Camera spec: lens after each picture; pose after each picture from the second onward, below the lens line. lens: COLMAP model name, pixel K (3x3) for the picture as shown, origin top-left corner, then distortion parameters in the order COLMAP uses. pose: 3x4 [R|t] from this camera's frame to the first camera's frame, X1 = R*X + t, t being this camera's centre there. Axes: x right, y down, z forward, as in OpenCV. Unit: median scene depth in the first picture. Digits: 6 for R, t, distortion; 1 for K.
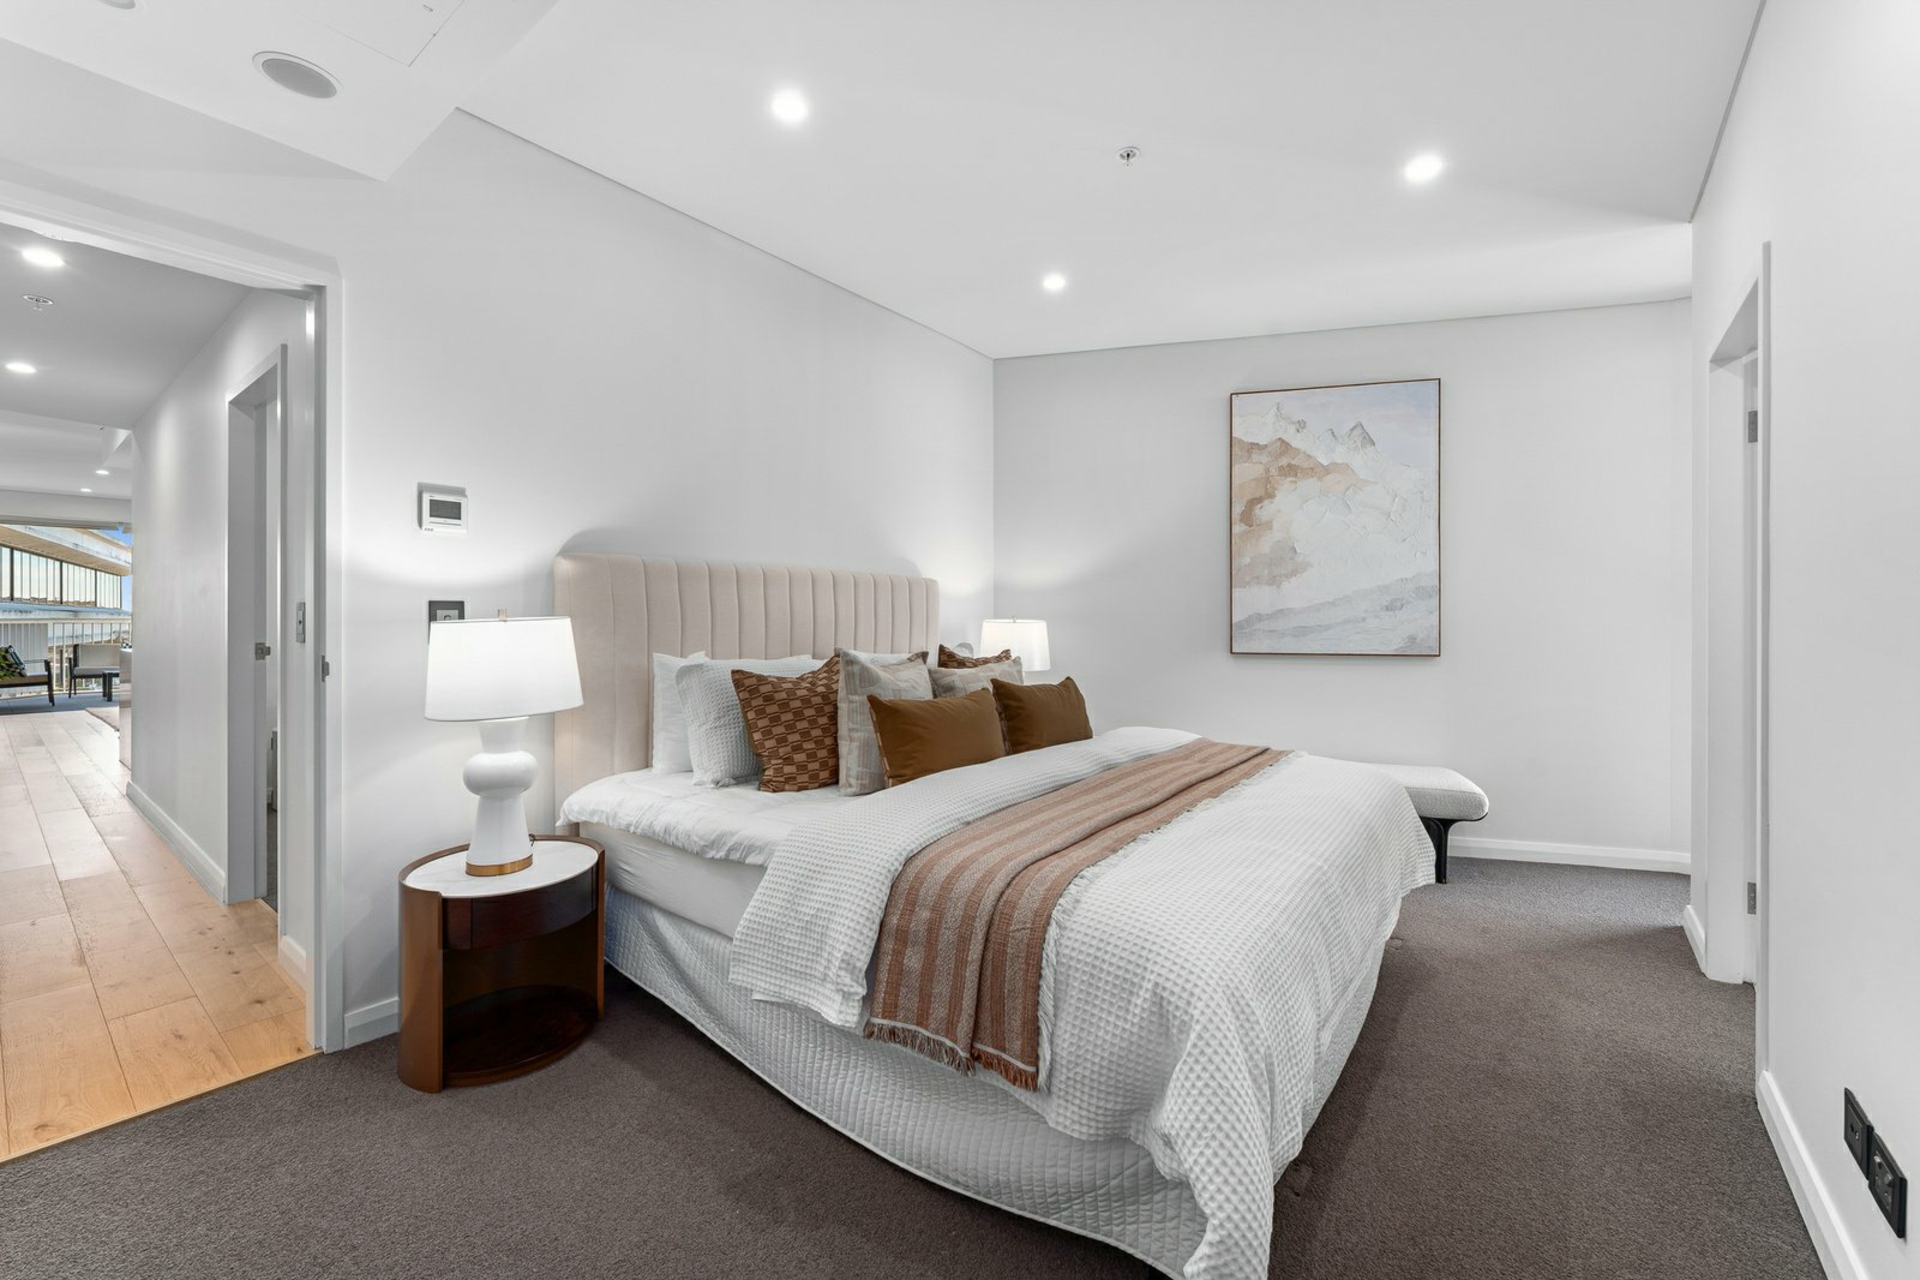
lens RADIAL K [[777.9, 0, 955.6], [0, 777.9, 627.5], [0, 0, 1]] dist [-0.000667, -0.000087]
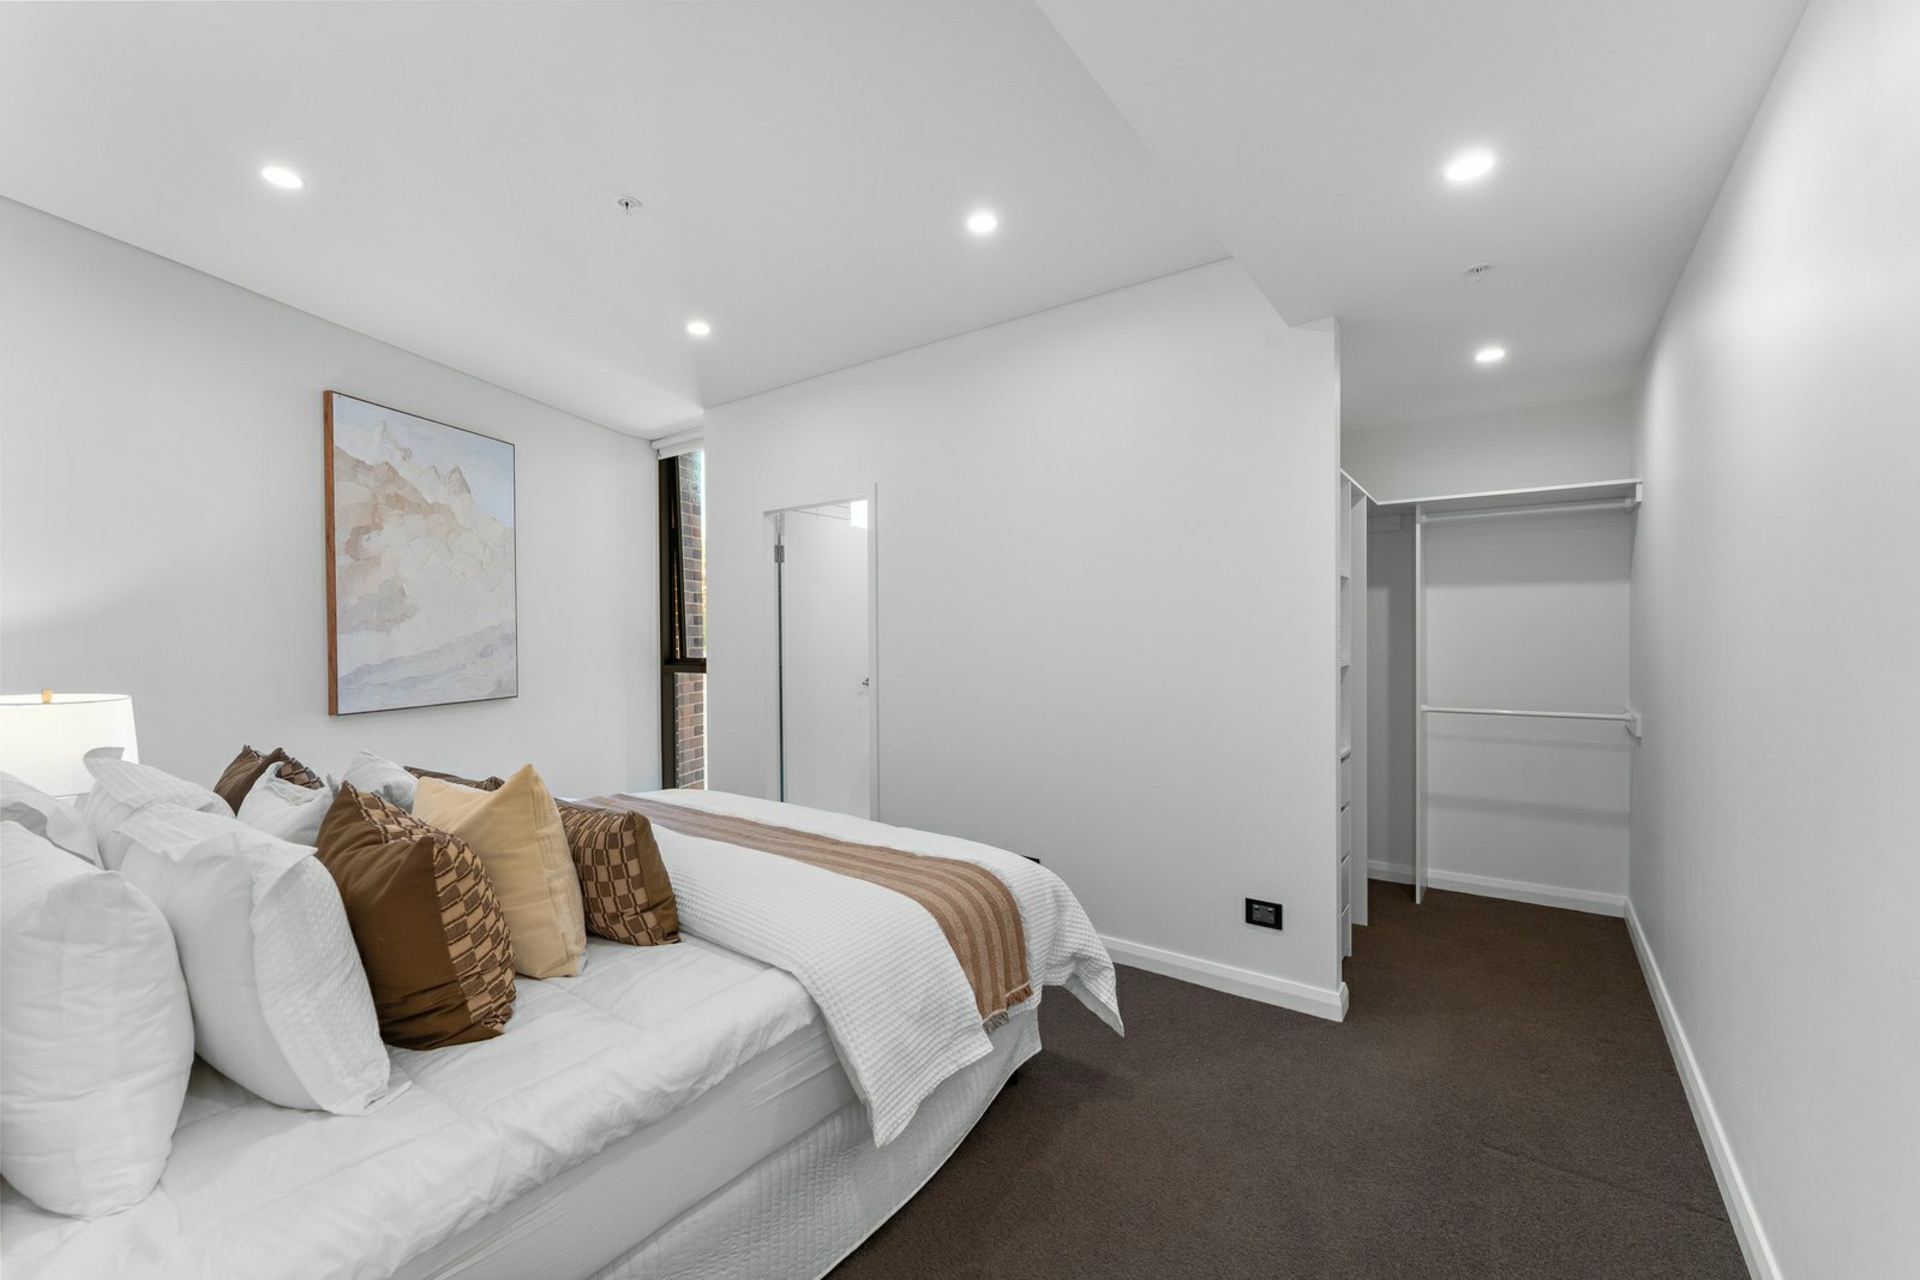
lens RADIAL K [[777.9, 0, 960.8], [0, 777.9, 640.4], [0, 0, 1]] dist [-0.000667, -0.000087]
pose [[-0.036938, -0.011039, 0.999257, -0.479538], [0.015742, 0.999808, 0.011627, -0.044303], [-0.999194, 0.016160, -0.036757, 0.394172]]
